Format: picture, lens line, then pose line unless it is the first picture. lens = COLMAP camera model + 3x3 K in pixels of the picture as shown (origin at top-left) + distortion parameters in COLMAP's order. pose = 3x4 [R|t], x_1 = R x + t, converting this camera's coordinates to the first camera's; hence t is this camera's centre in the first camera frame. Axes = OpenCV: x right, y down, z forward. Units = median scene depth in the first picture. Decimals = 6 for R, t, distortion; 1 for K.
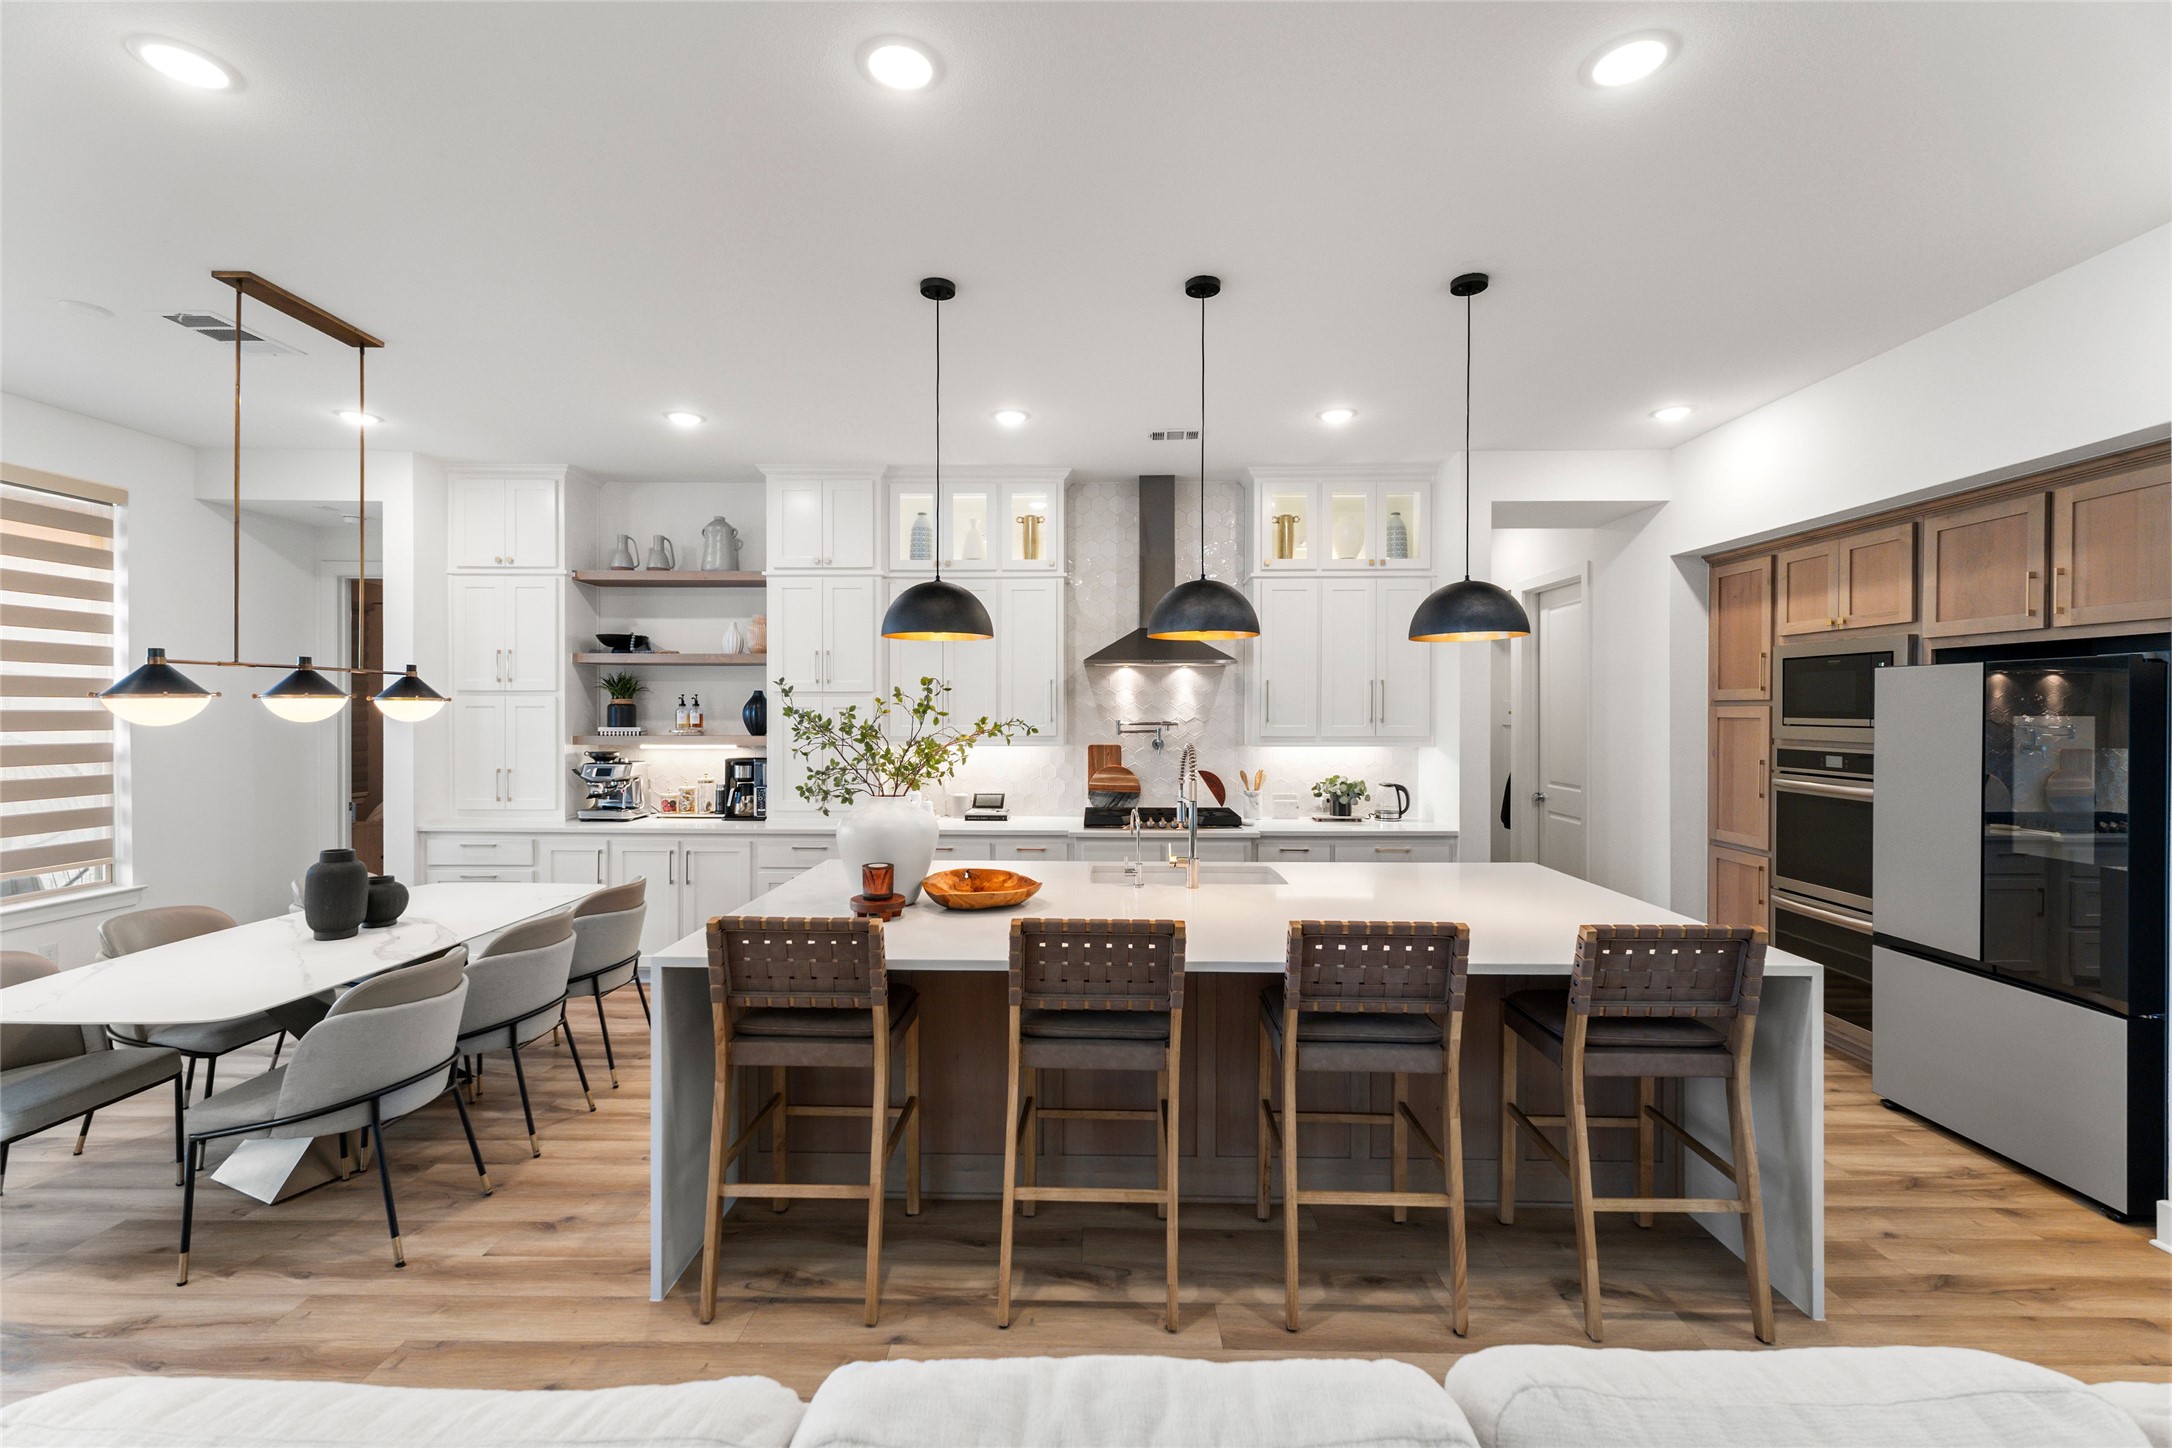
lens RADIAL K [[916.3, 0, 1089.4], [0, 916.3, 712.4], [0, 0, 1]] dist [0.001537, 0.000803]
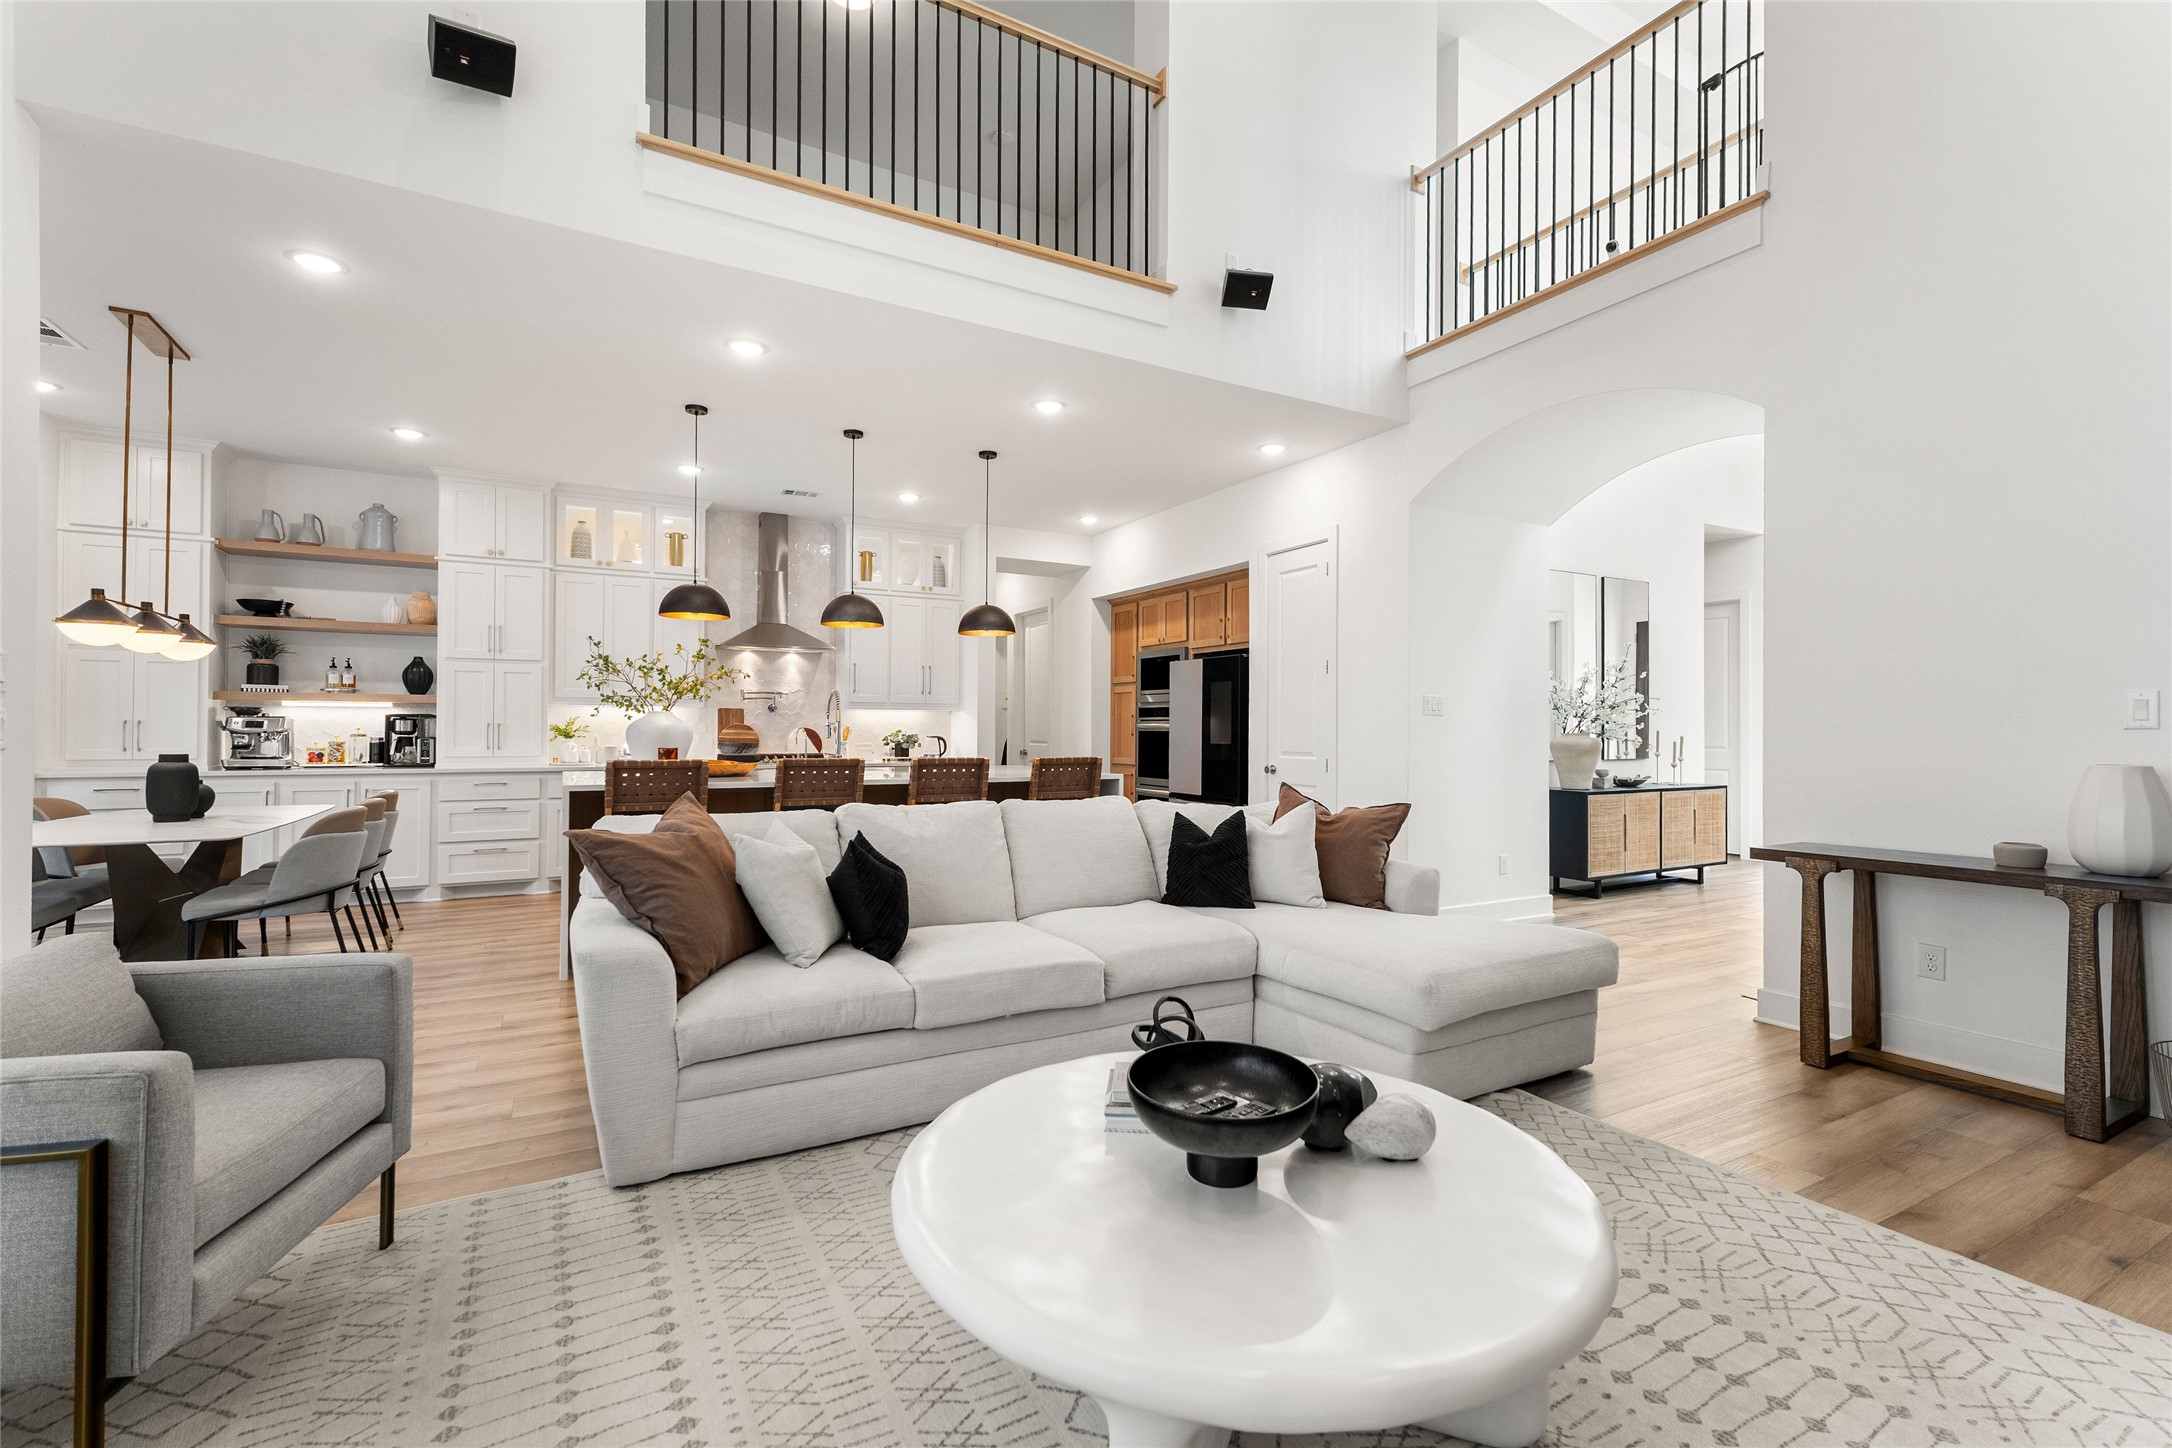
lens RADIAL K [[940.9, 0, 1095.0], [0, 940.9, 726.8], [0, 0, 1]] dist [0.001041, -0.000123]
pose [[0.866214, 0.004140, 0.499656, -0.221298], [-0.002857, 0.999990, -0.003333, 0.069442], [-0.499665, 0.001460, 0.866217, -0.485783]]
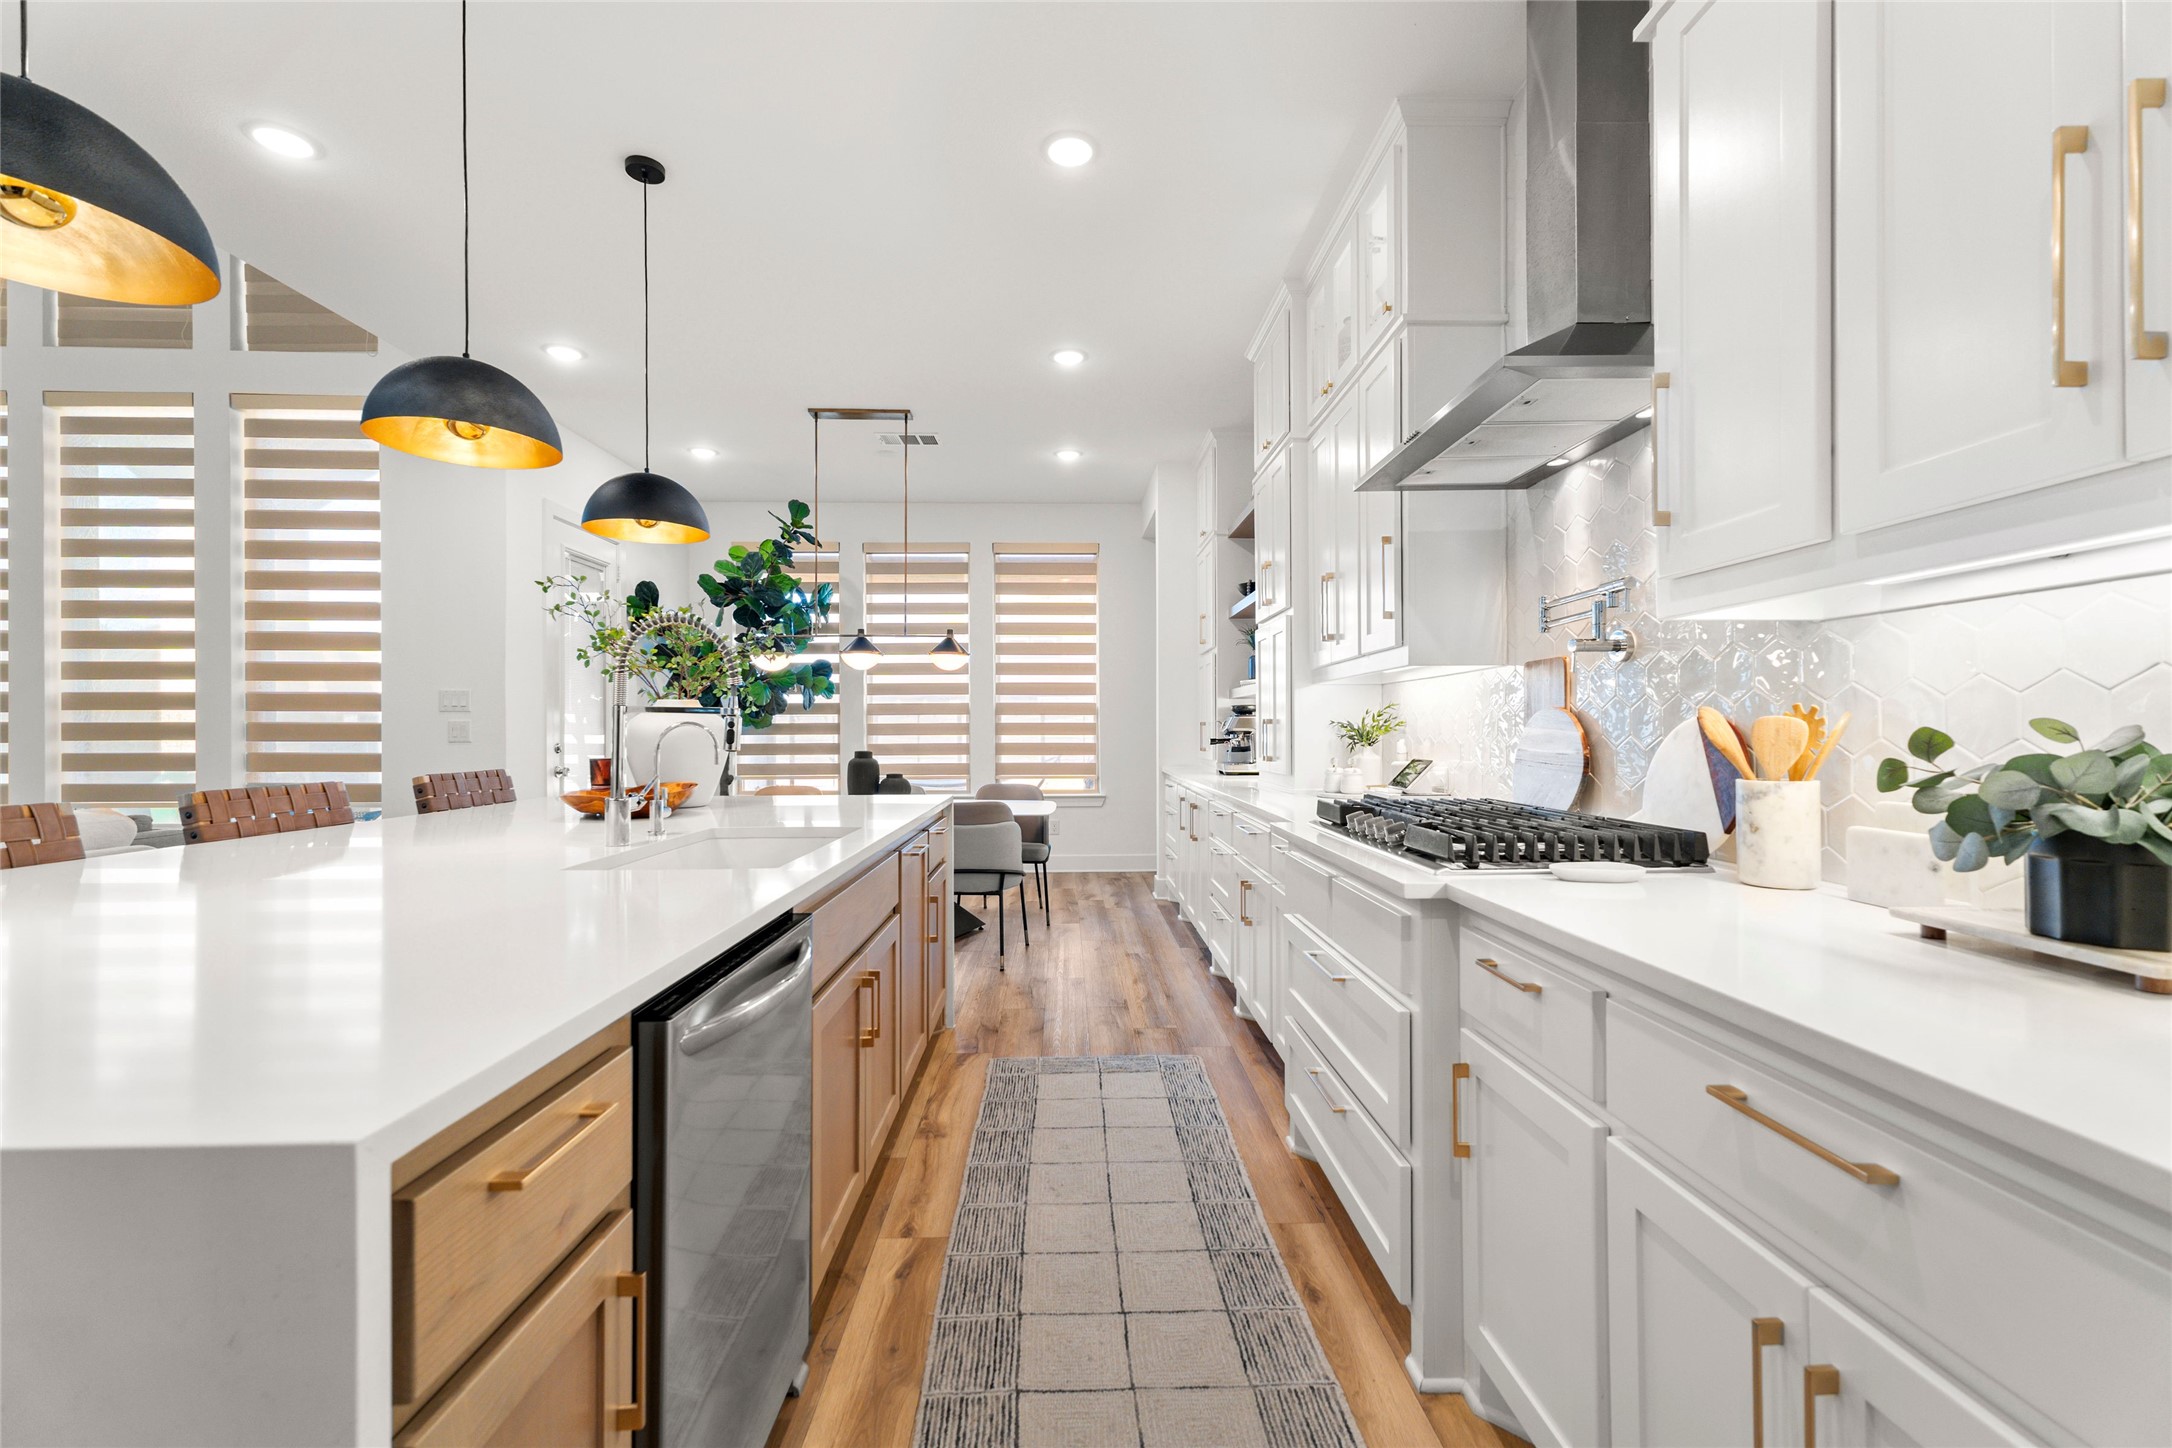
lens RADIAL K [[921.4, 0, 1086.0], [0, 921.4, 724.0], [0, 0, 1]] dist [0.001714, -0.000012]
pose [[0.038233, -0.008011, -0.999237, 0.463923], [0.003227, 0.999964, -0.007894, 0.072357], [0.999264, -0.002923, 0.038257, 0.810316]]
